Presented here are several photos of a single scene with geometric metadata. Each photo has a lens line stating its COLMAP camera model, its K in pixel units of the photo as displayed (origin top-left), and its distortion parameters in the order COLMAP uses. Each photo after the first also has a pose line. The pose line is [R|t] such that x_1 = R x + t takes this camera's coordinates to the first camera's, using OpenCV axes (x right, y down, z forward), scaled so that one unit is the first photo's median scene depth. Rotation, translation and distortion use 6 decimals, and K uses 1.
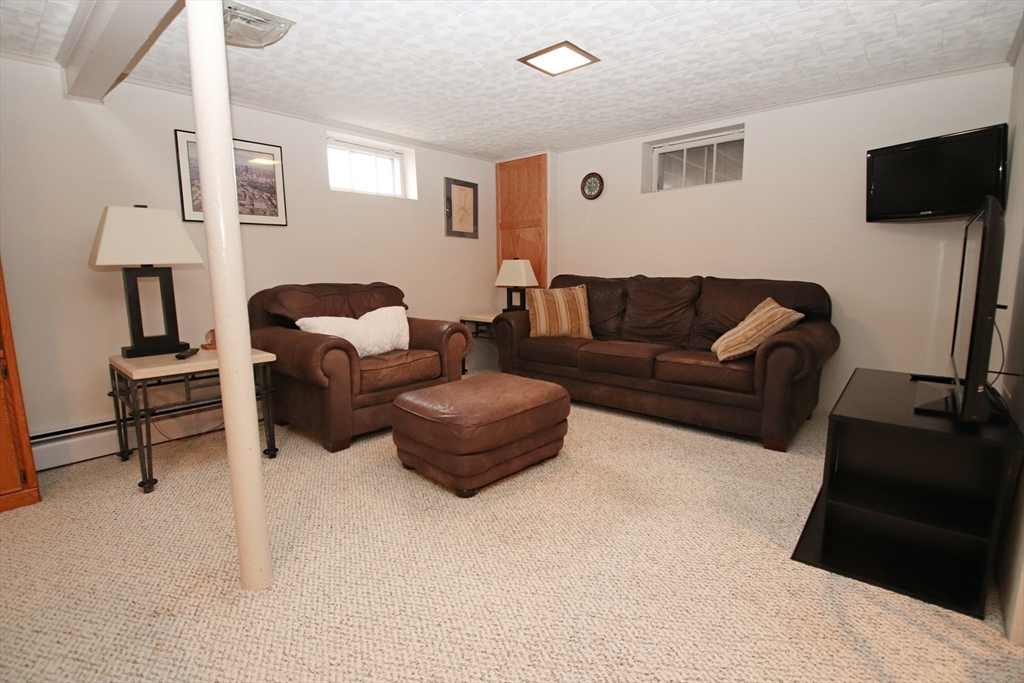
lens RADIAL K [[481.3, 0, 513.9], [0, 481.3, 338.3], [0, 0, 1]] dist [-0.009158, -0.011670]
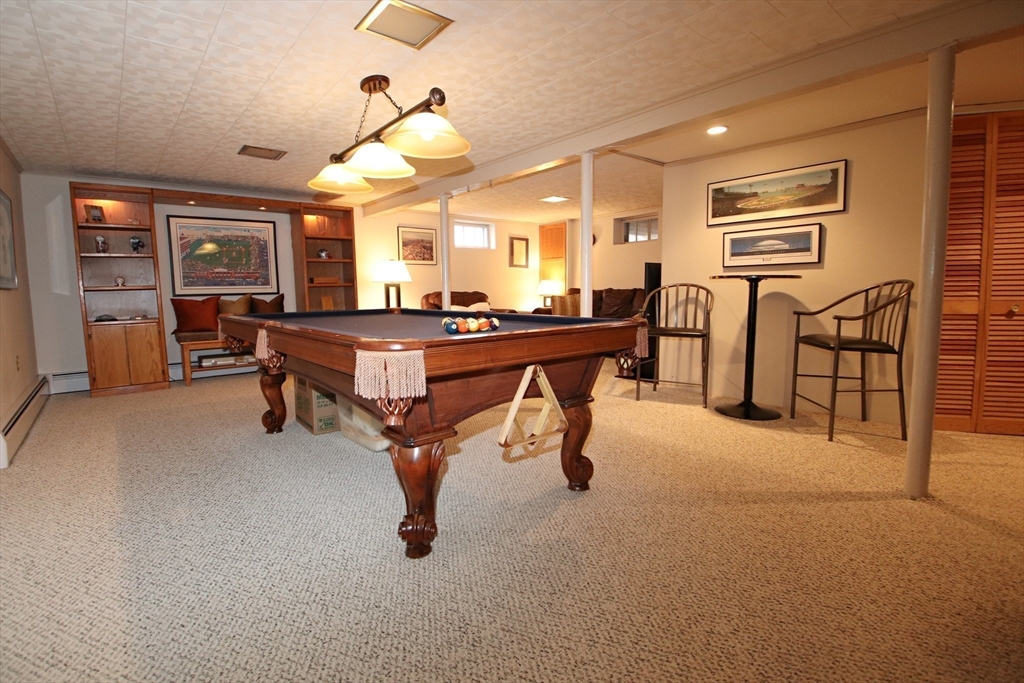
lens RADIAL K [[481.3, 0, 509.5], [0, 481.3, 339.5], [0, 0, 1]] dist [-0.009158, -0.011670]
pose [[0.990539, 0.012588, -0.136656, 0.114523], [-0.018241, 0.999025, -0.040194, 0.140361], [0.136017, 0.042306, 0.989803, -0.843401]]
